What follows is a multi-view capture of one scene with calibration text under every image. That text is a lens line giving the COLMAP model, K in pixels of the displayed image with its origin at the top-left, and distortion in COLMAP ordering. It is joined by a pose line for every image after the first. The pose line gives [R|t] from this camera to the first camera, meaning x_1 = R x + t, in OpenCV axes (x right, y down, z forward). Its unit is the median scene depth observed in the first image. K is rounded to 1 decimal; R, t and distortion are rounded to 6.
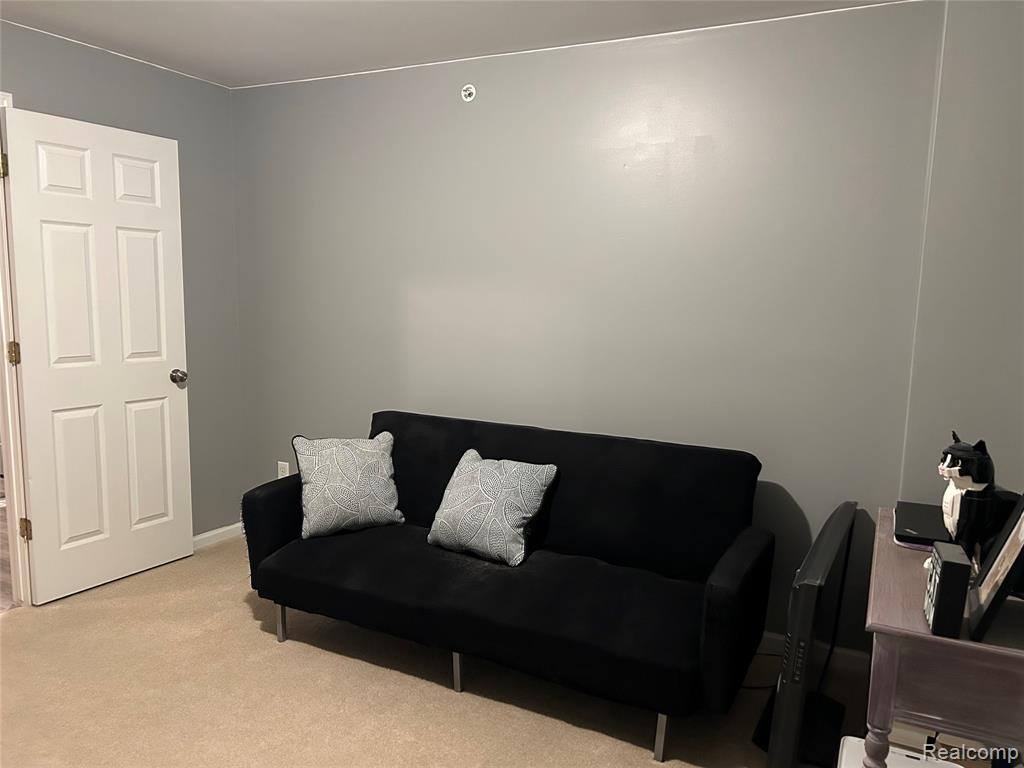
lens RADIAL K [[768.6, 0, 512.0], [0, 768.6, 383.6], [0, 0, 1]] dist [0.070419, -0.013435]
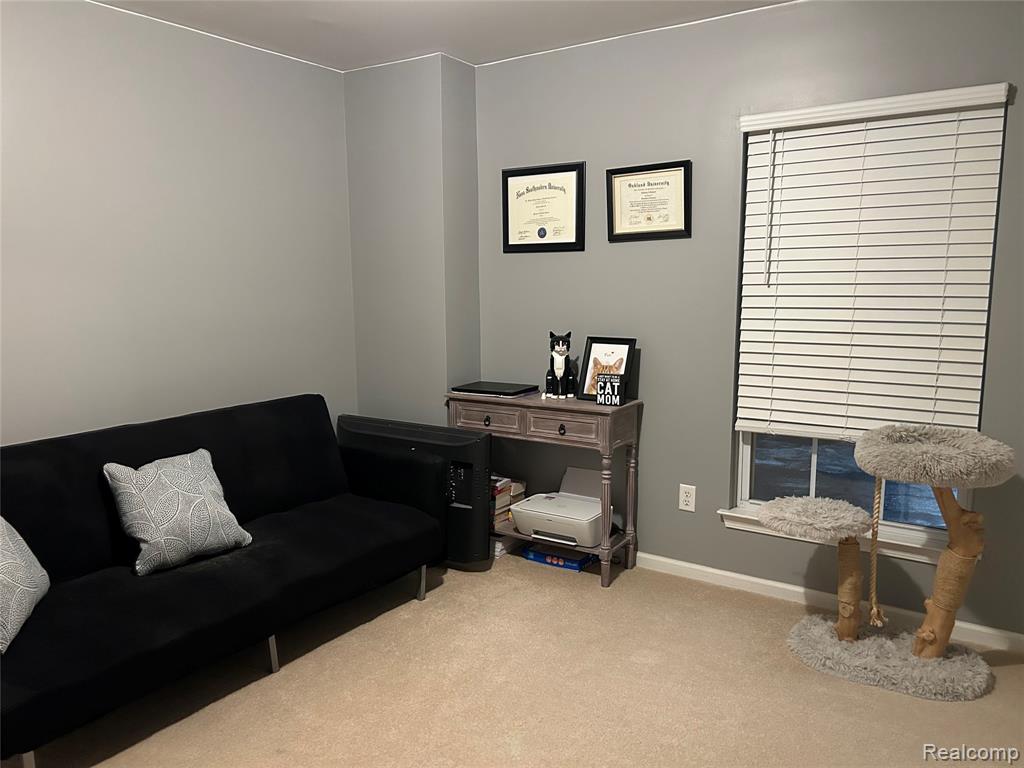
lens RADIAL K [[768.6, 0, 513.9], [0, 768.6, 379.0], [0, 0, 1]] dist [0.070419, -0.013435]
pose [[0.097874, -0.144367, 0.984672, -0.939538], [0.122448, 0.983651, 0.132046, -0.069890], [-0.987637, 0.107648, 0.113951, 0.517370]]
